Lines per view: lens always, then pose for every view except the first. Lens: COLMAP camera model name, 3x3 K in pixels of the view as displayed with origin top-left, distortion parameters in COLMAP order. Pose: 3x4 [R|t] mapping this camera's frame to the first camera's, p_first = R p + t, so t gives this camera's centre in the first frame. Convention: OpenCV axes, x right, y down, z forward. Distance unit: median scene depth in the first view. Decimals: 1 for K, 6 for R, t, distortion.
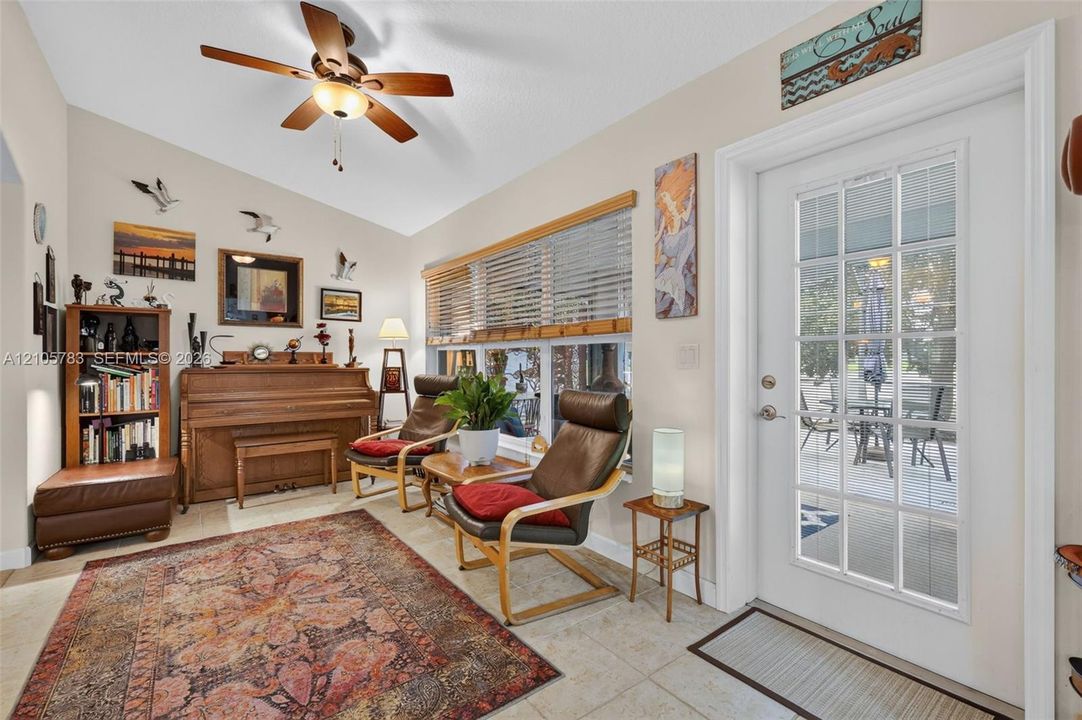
lens RADIAL K [[475.9, 0, 543.5], [0, 475.9, 363.6], [0, 0, 1]] dist [0.000958, -0.000154]
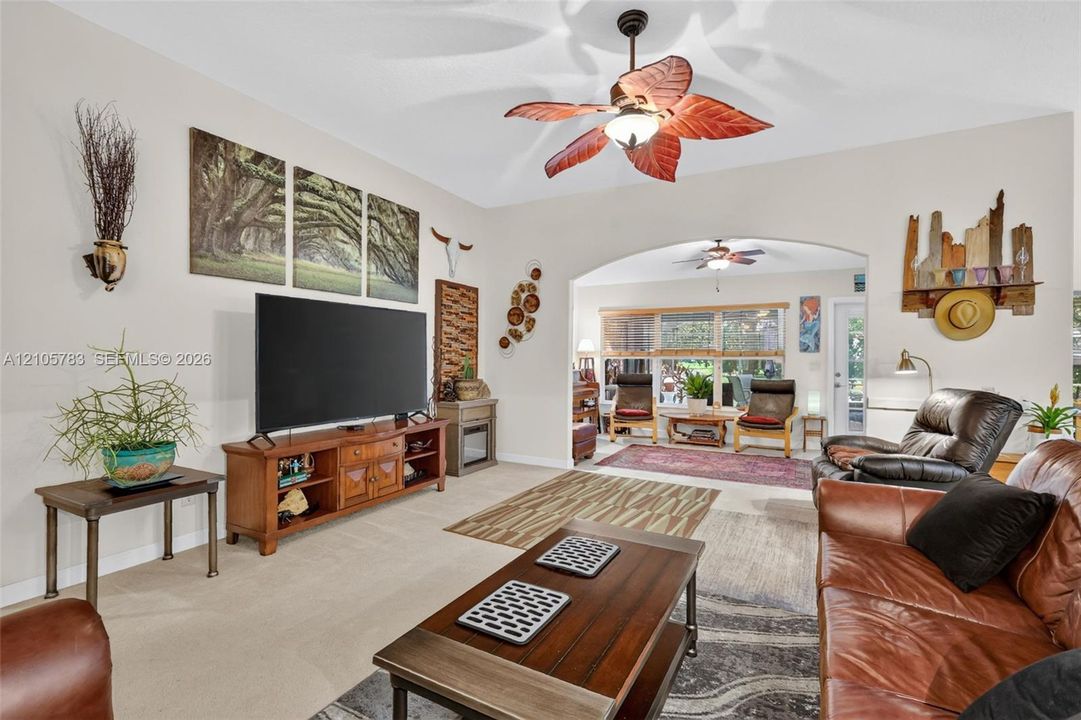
lens RADIAL K [[475.4, 0, 543.6], [0, 475.4, 359.7], [0, 0, 1]] dist [0.000958, -0.000154]
pose [[0.912127, 0.005345, 0.409874, -2.253706], [-0.003770, 0.999982, -0.004650, -0.032225], [-0.409891, 0.002696, 0.912130, -0.892681]]
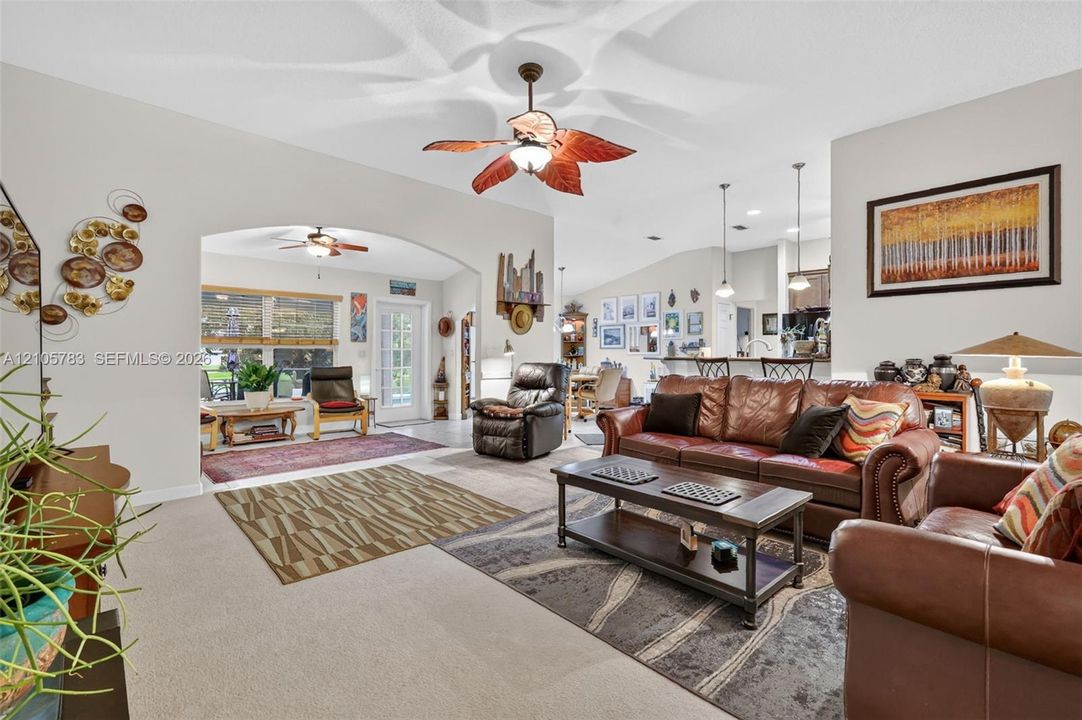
lens RADIAL K [[475.9, 0, 543.8], [0, 475.9, 350.9], [0, 0, 1]] dist [0.000958, -0.000154]
pose [[-0.083910, 0.008751, 0.996435, -2.938324], [0.010005, 0.999918, -0.007939, 0.002428], [-0.996423, 0.009303, -0.083991, 0.036084]]
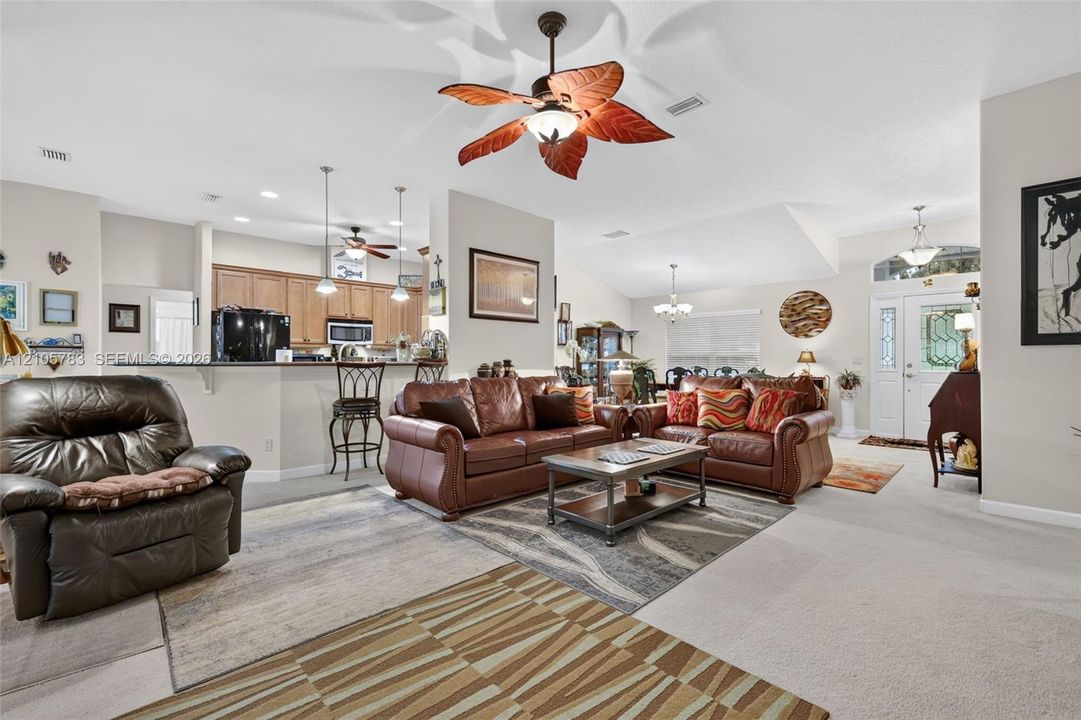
lens RADIAL K [[475.4, 0, 543.3], [0, 475.4, 358.0], [0, 0, 1]] dist [0.000958, -0.000154]
pose [[-0.993876, -0.002059, -0.110478, -1.528147], [-0.002854, 0.999971, 0.007036, -0.008052], [0.110460, 0.007308, -0.993854, 1.029674]]
